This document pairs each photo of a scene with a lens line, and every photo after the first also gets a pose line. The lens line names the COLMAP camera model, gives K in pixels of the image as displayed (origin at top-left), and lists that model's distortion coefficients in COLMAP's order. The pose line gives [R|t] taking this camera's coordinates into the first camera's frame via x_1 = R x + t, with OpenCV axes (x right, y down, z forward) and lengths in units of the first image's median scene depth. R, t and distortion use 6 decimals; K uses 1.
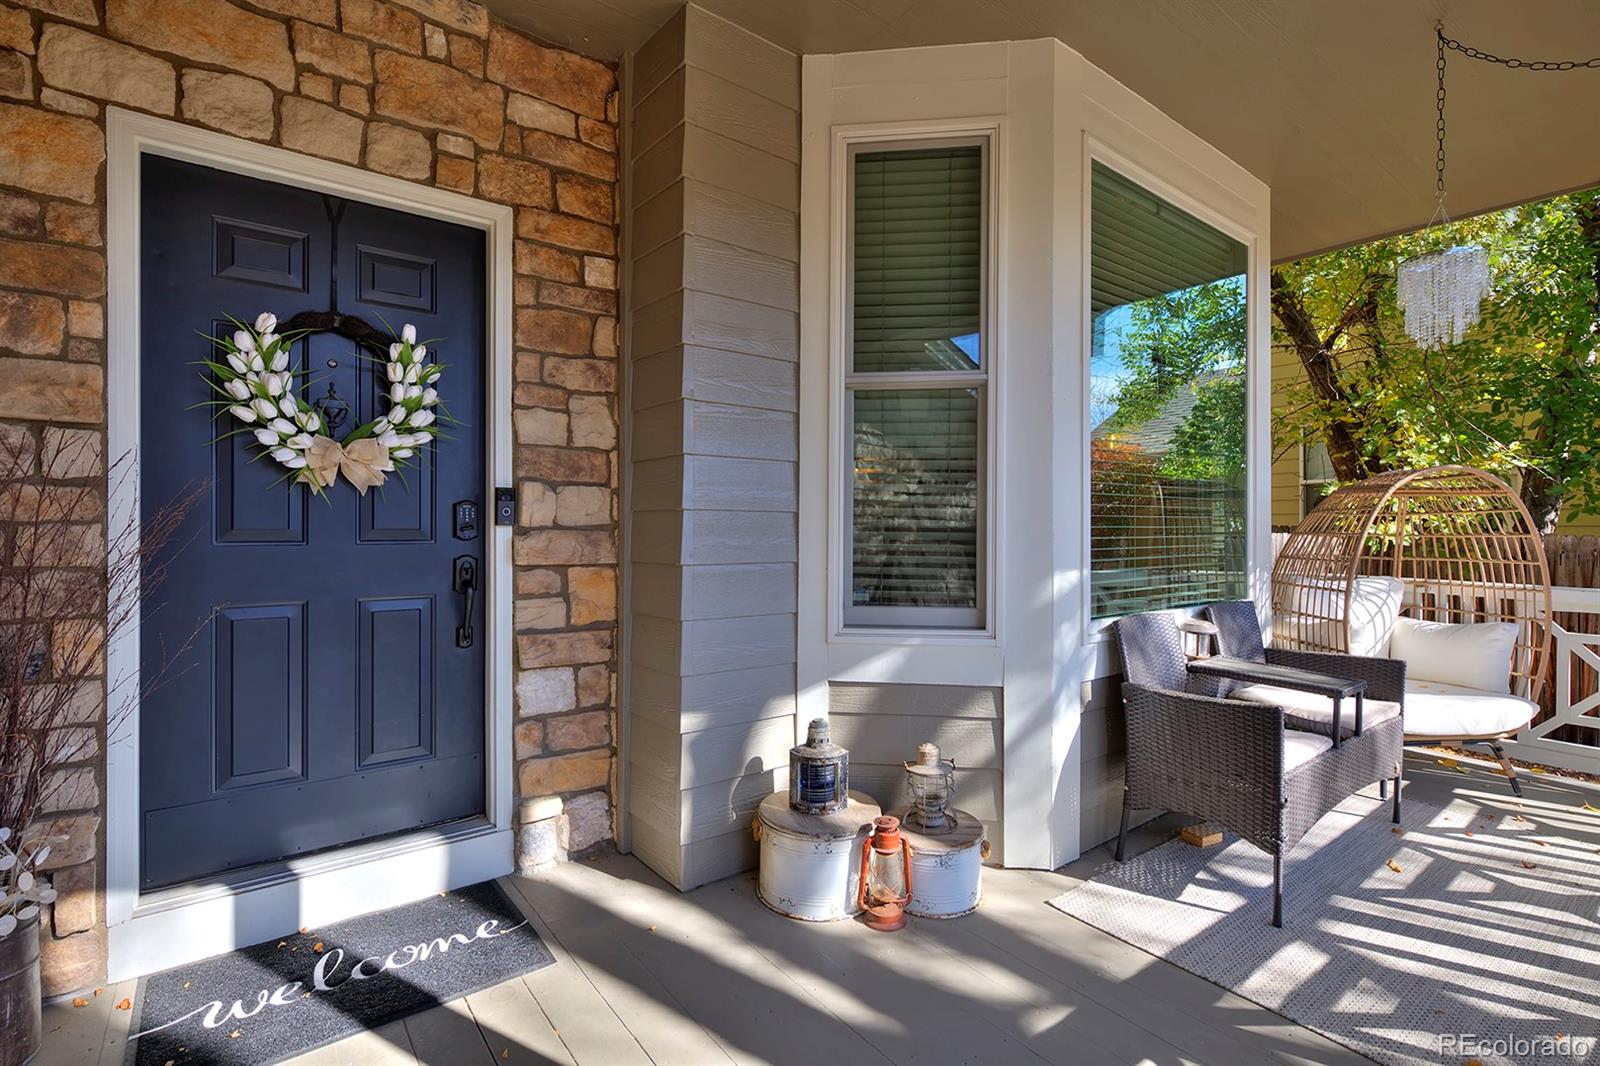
lens RADIAL K [[755.8, 0, 804.0], [0, 755.8, 530.0], [0, 0, 1]] dist [-0.003380, 0.000065]
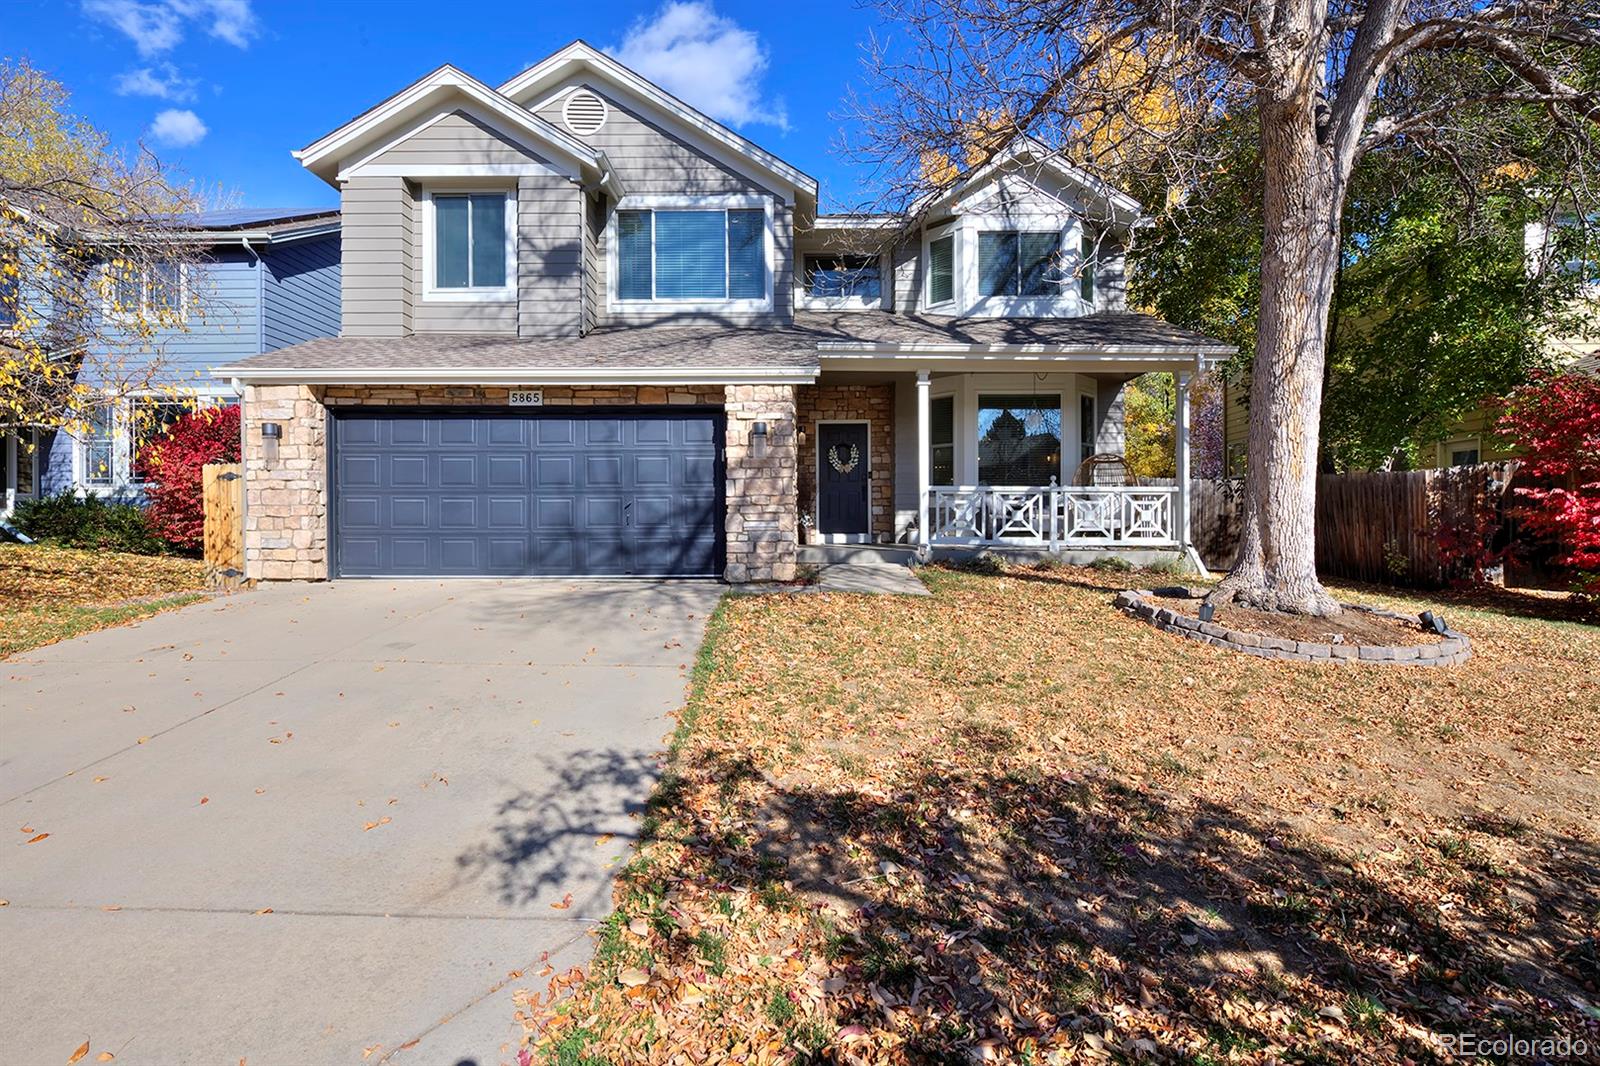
lens RADIAL K [[805.4, 0, 795.6], [0, 805.4, 528.3], [0, 0, 1]] dist [0.000933, 0.000003]
pose [[0.765513, 0.003912, -0.643409, 3.116144], [0.001993, 0.999962, 0.008451, 0.322952], [0.643418, -0.007751, 0.765476, -4.027604]]
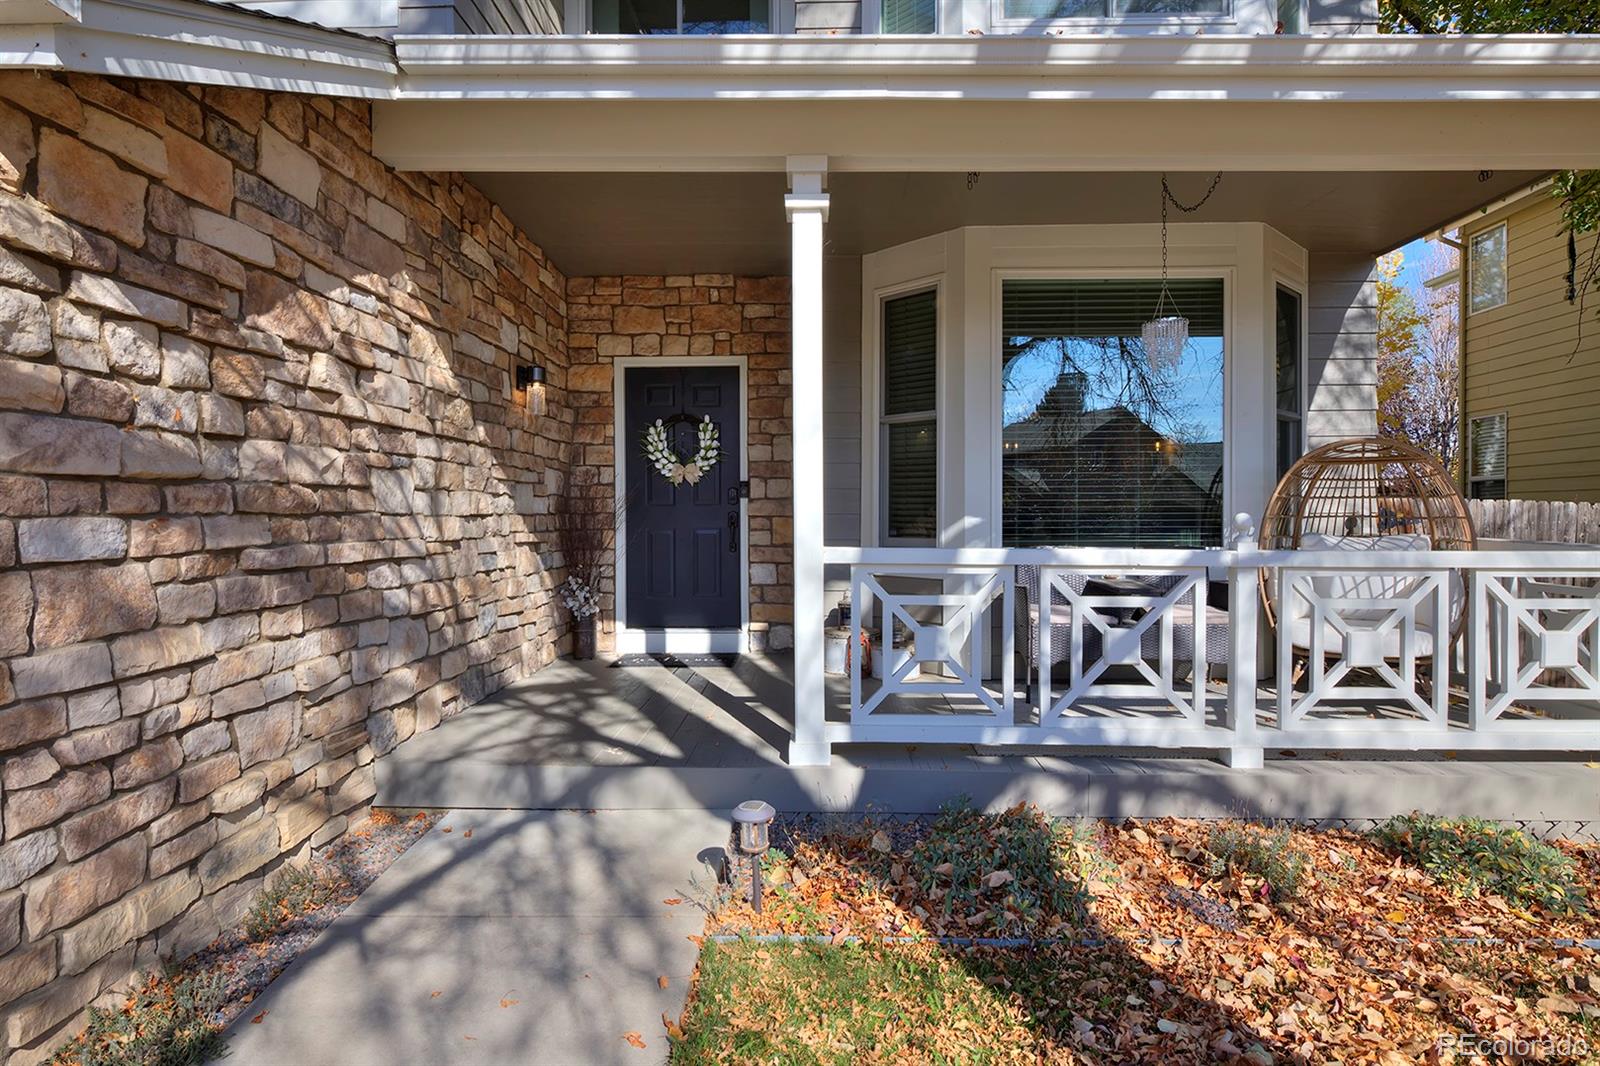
lens RADIAL K [[935.9, 0, 806.7], [0, 935.9, 525.9], [0, 0, 1]] dist [0.006121, 0.001398]
pose [[0.759684, 0.005850, -0.650266, 1.667589], [0.002936, 0.999918, 0.012425, 0.046751], [0.650285, -0.011349, 0.759605, -1.069586]]
